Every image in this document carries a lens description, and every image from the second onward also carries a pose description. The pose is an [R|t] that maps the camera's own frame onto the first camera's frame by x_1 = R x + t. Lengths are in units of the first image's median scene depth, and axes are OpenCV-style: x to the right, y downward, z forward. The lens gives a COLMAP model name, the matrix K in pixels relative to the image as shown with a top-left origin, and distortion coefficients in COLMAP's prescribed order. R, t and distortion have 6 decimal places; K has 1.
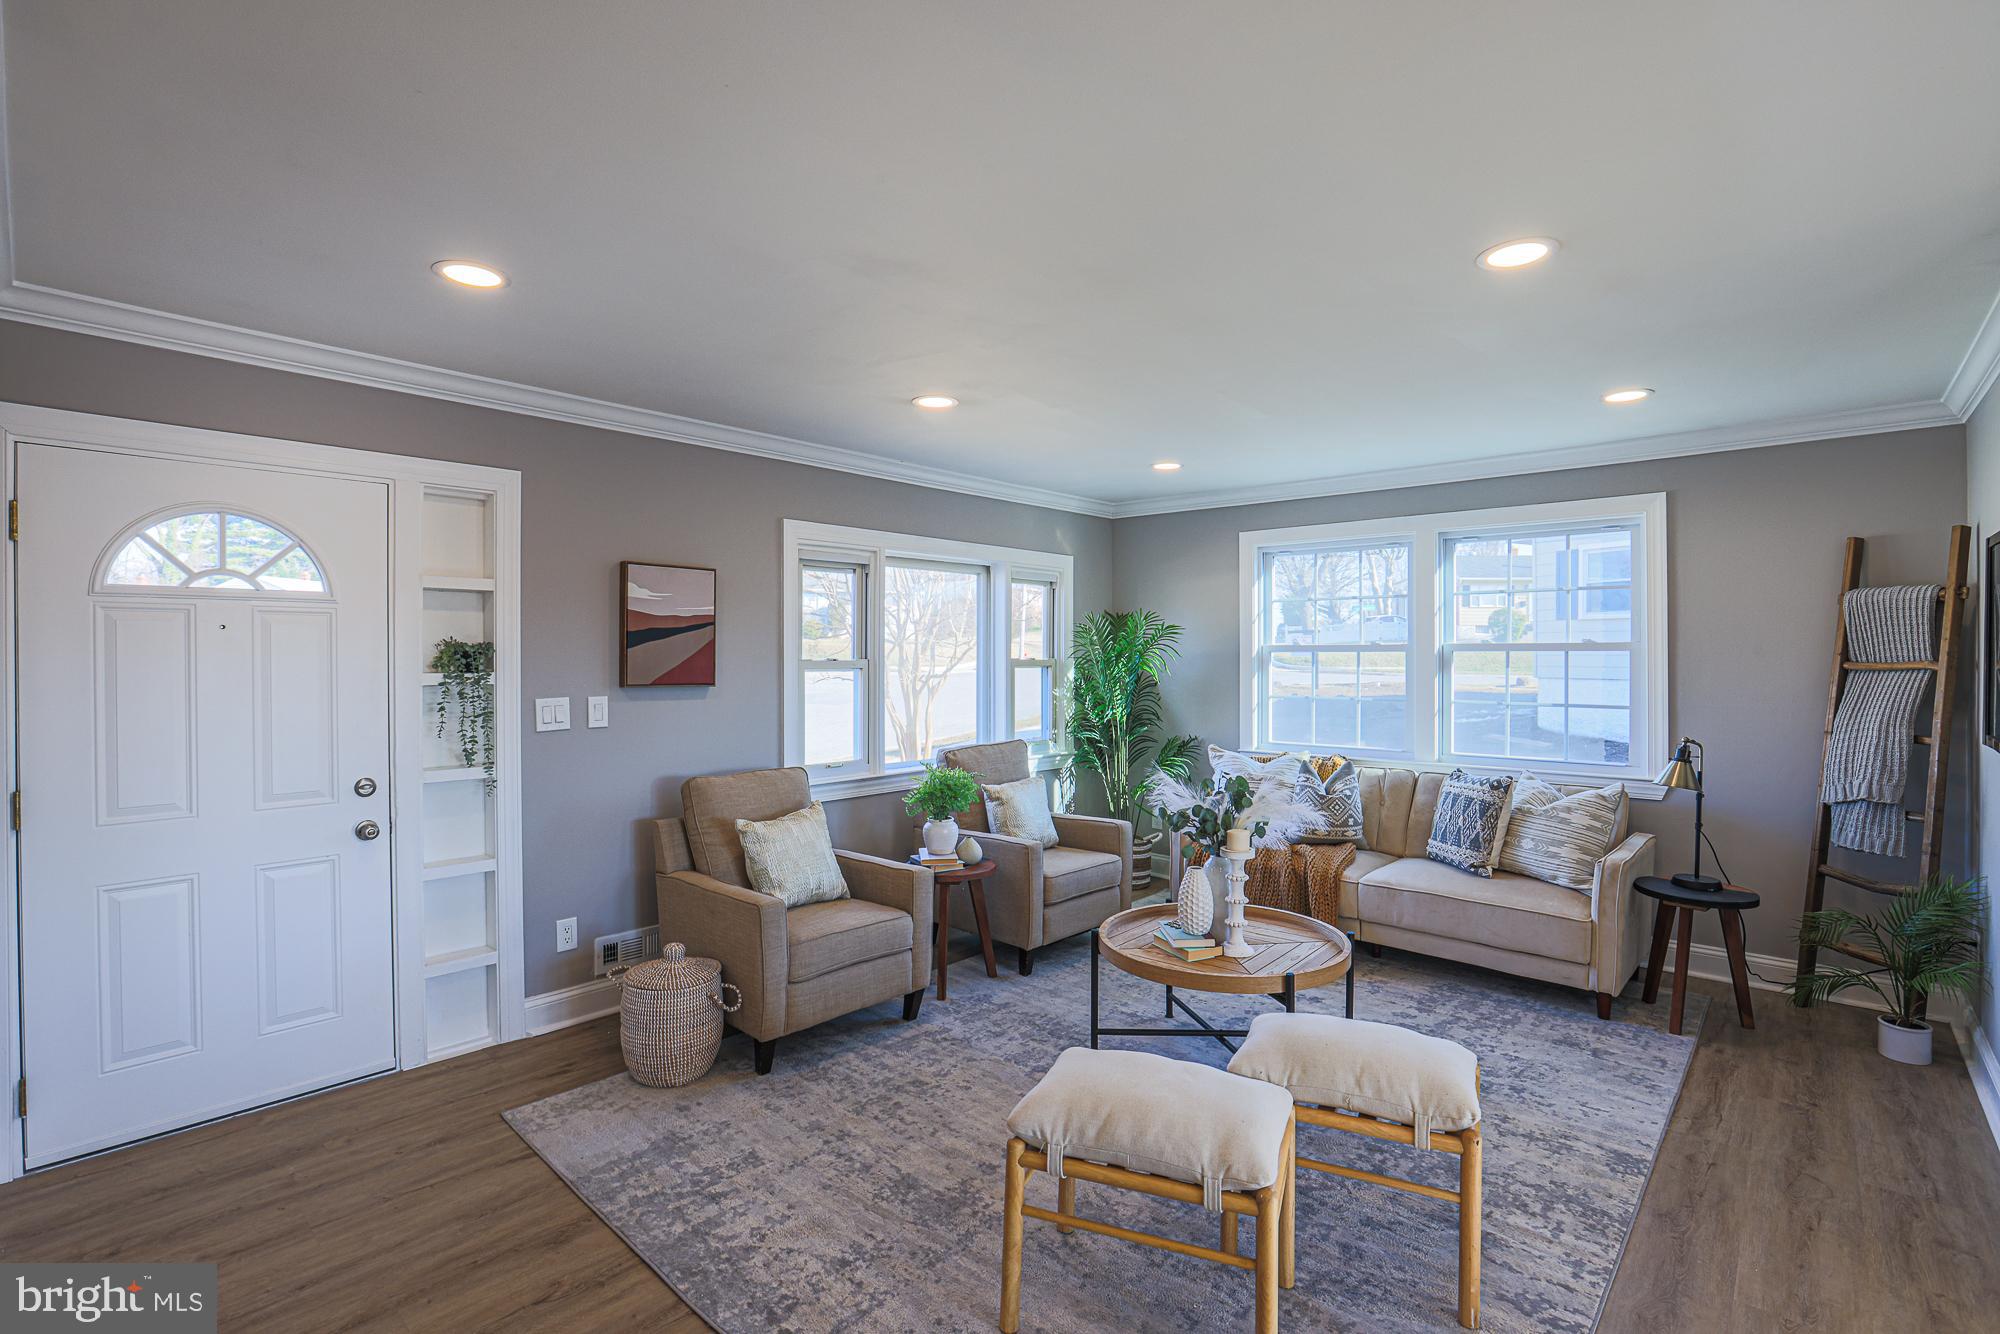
lens RADIAL K [[915.8, 0, 1001.5], [0, 915.8, 660.0], [0, 0, 1]] dist [-0.056419, 0.021694]
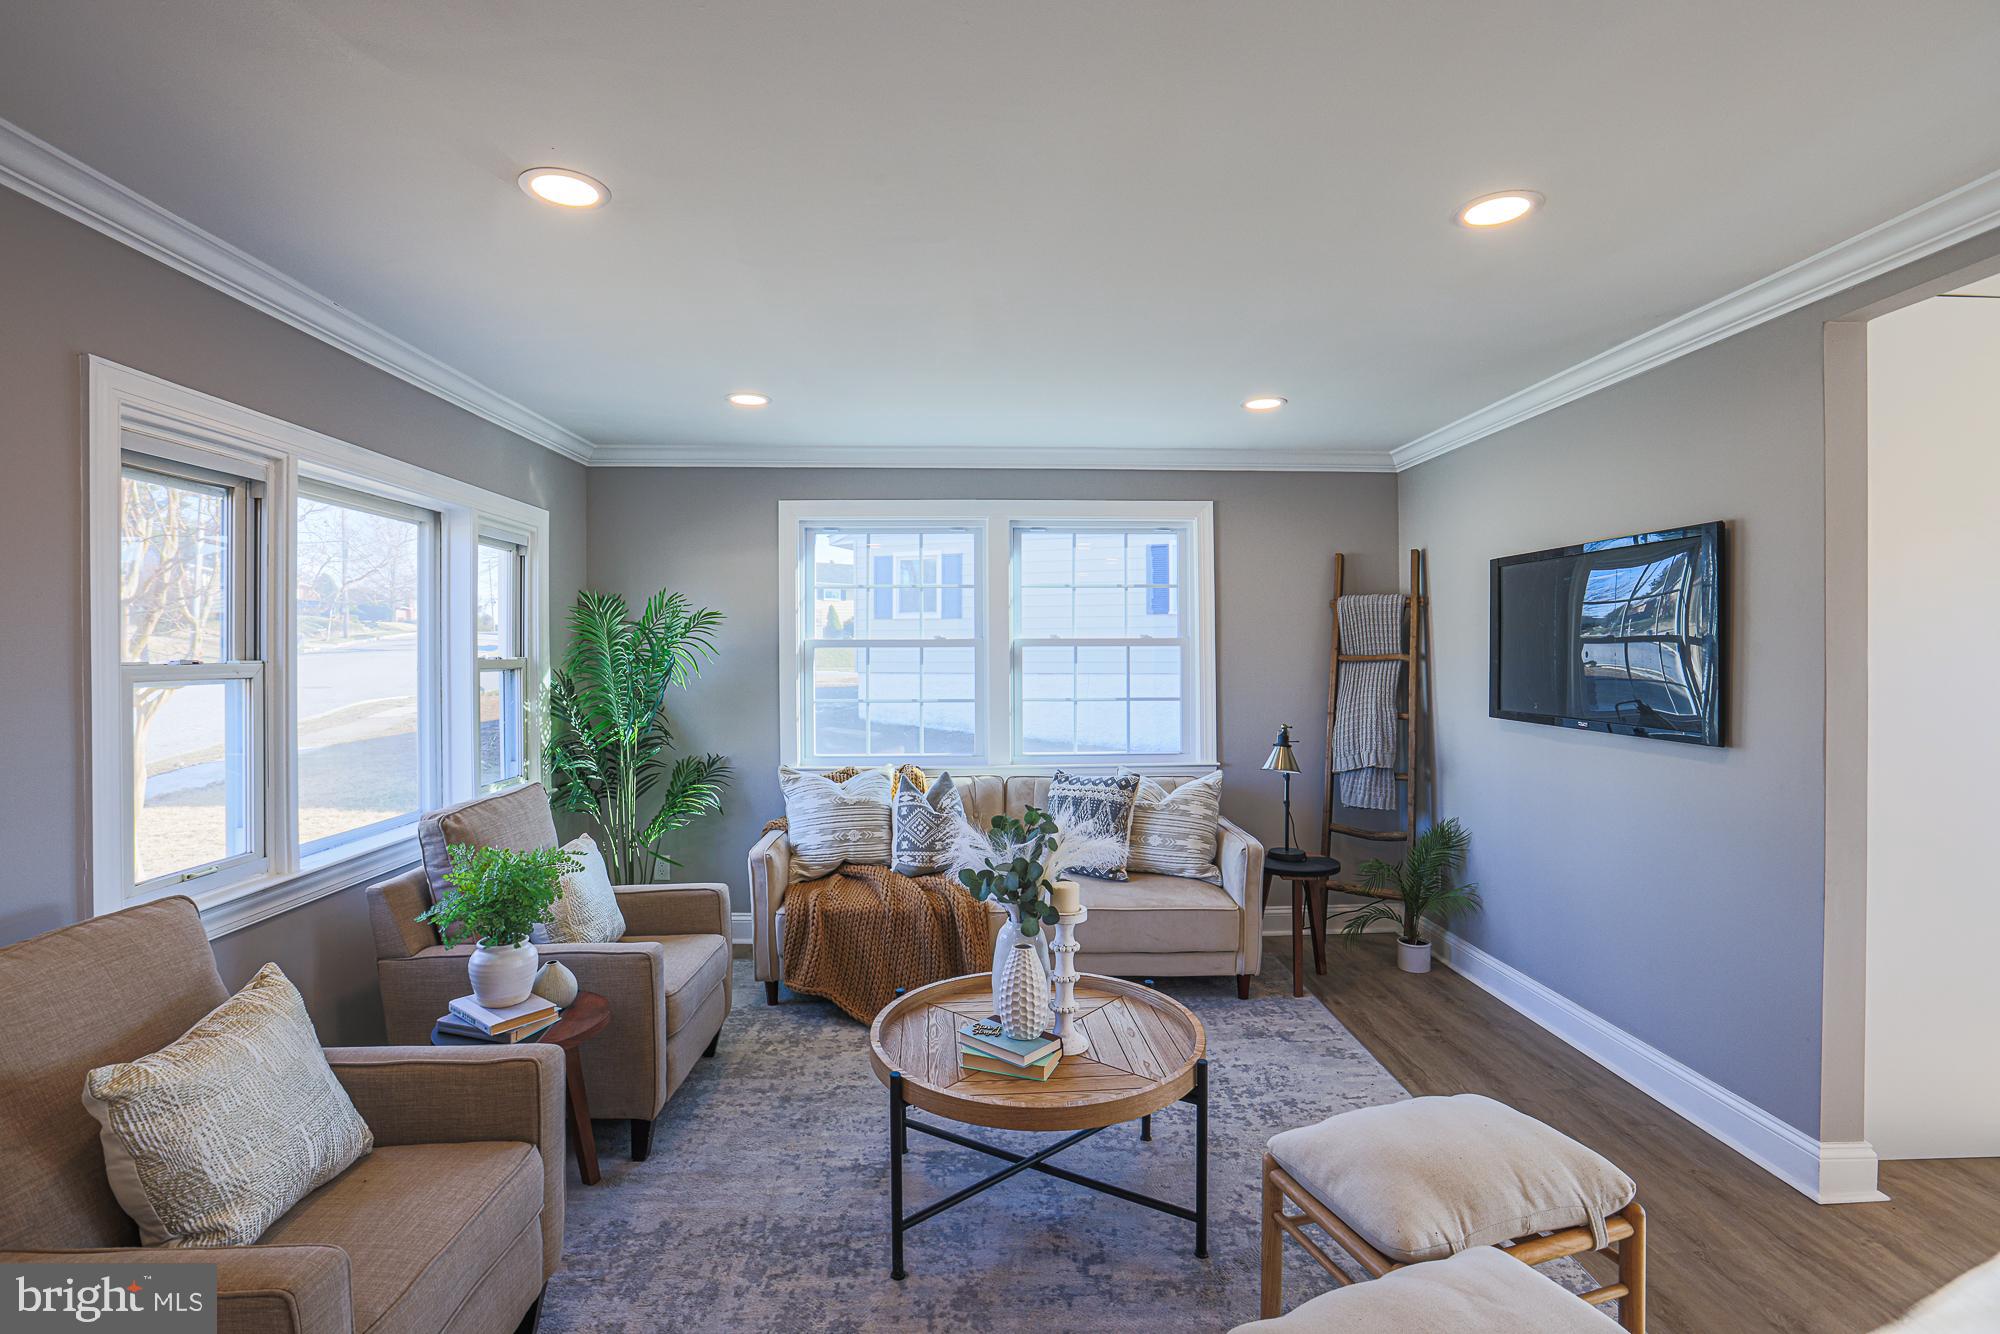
lens RADIAL K [[918.8, 0, 992.9], [0, 918.8, 657.5], [0, 0, 1]] dist [-0.058279, 0.021953]
pose [[0.713772, -0.007604, 0.700337, -0.244519], [0.008076, 0.999964, 0.002626, -0.000973], [-0.700332, 0.003782, 0.713808, 0.400722]]
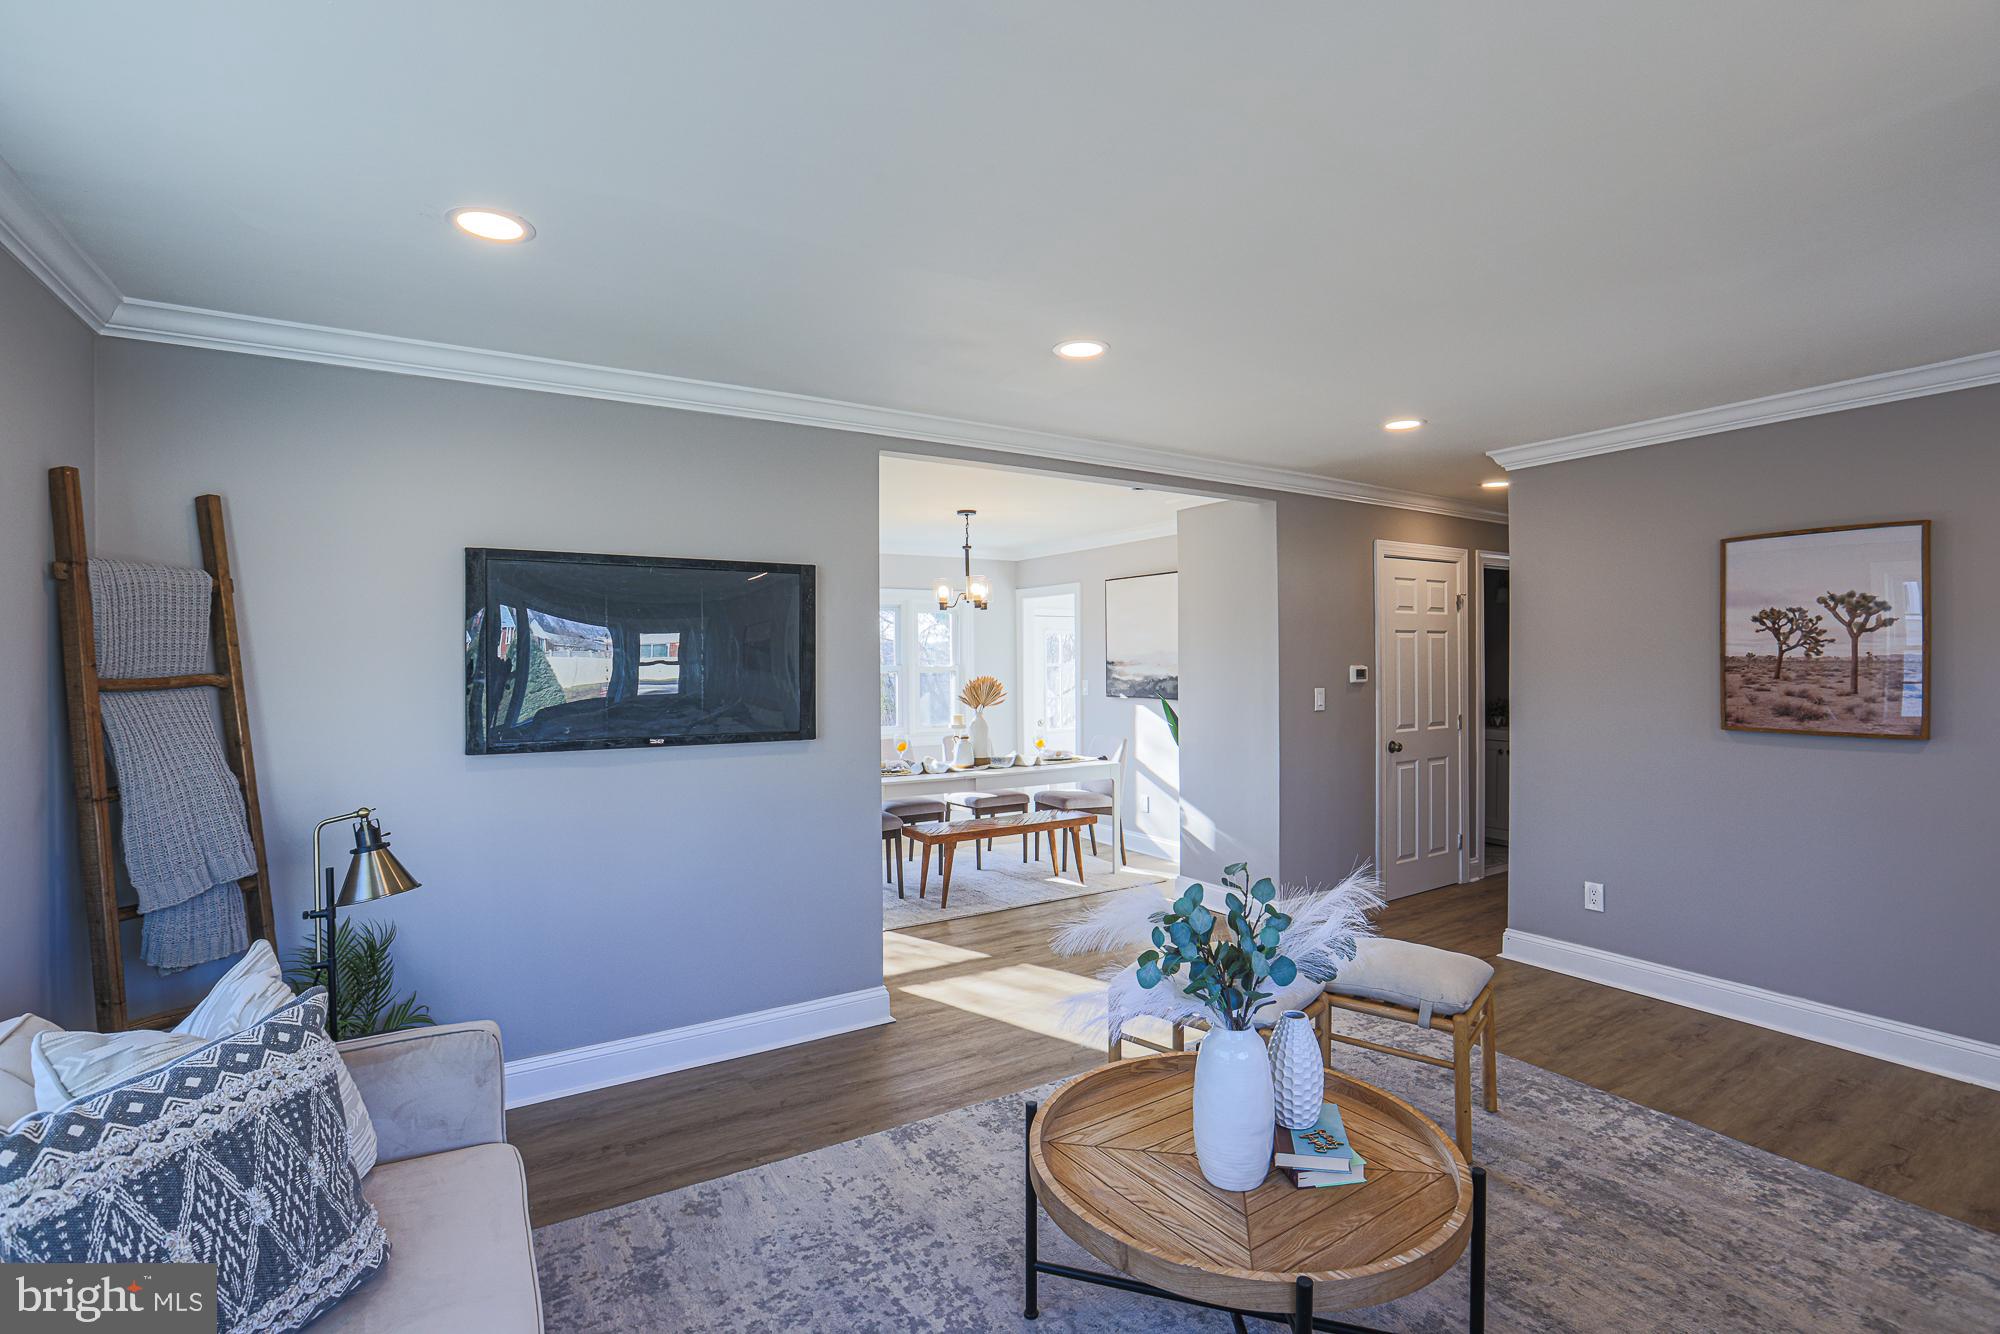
lens RADIAL K [[910.2, 0, 1012.8], [0, 910.2, 667.4], [0, 0, 1]] dist [-0.053172, 0.015242]
pose [[-0.962306, 0.004370, 0.271932, 0.182439], [0.008451, 0.999869, 0.013835, -0.008373], [-0.271836, 0.015612, -0.962217, 1.283924]]
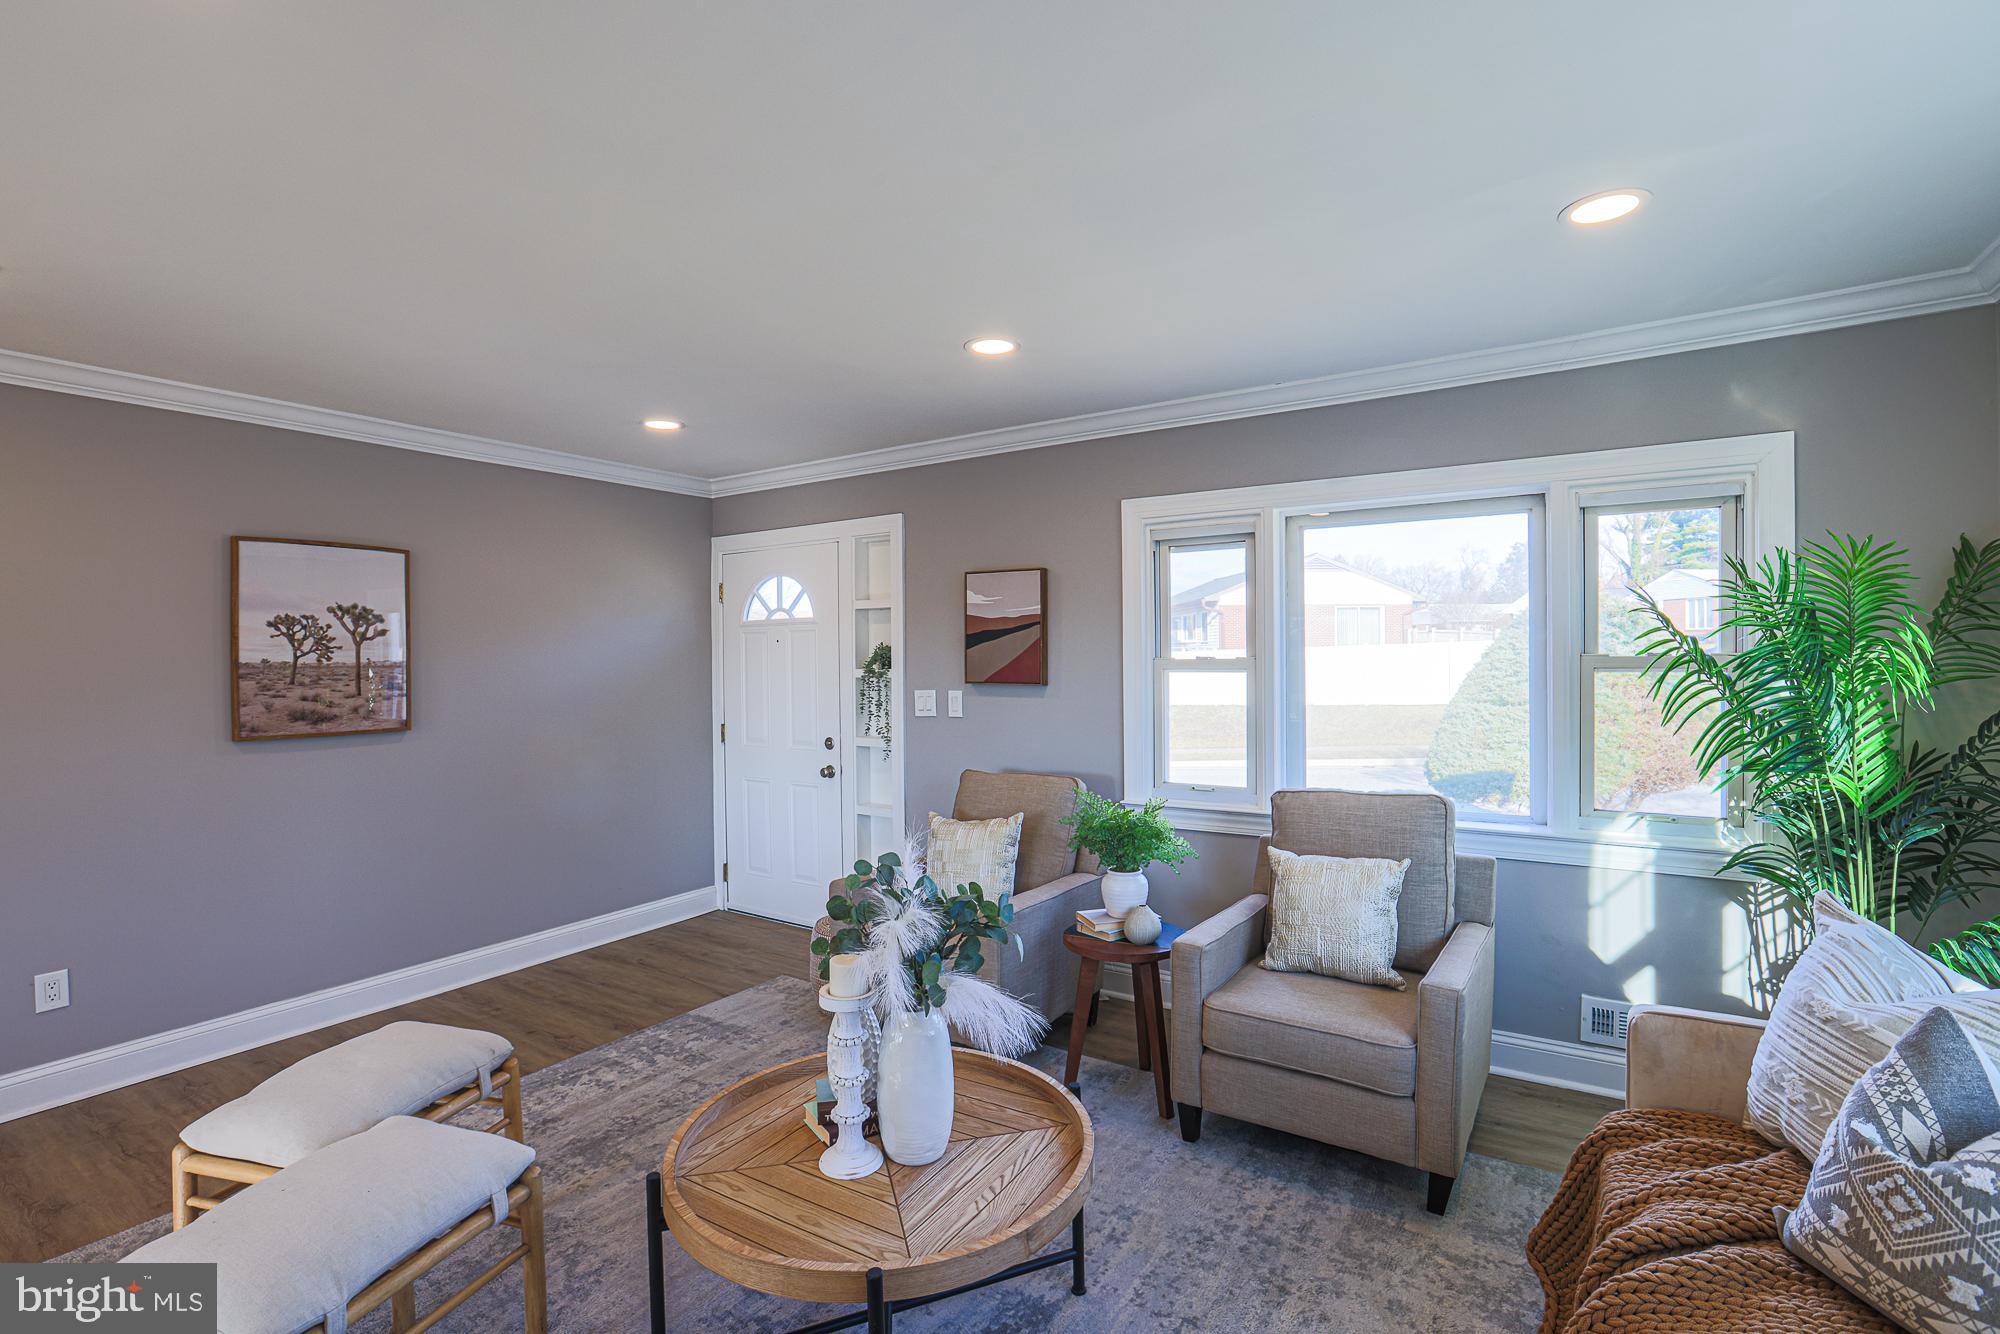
lens RADIAL K [[918.8, 0, 992.9], [0, 918.8, 657.5], [0, 0, 1]] dist [-0.058279, 0.021953]
pose [[0.159192, 0.000098, -0.987248, 0.673121], [0.005203, 0.999986, 0.000939, -0.002793], [0.987234, -0.005286, 0.159189, 0.790676]]
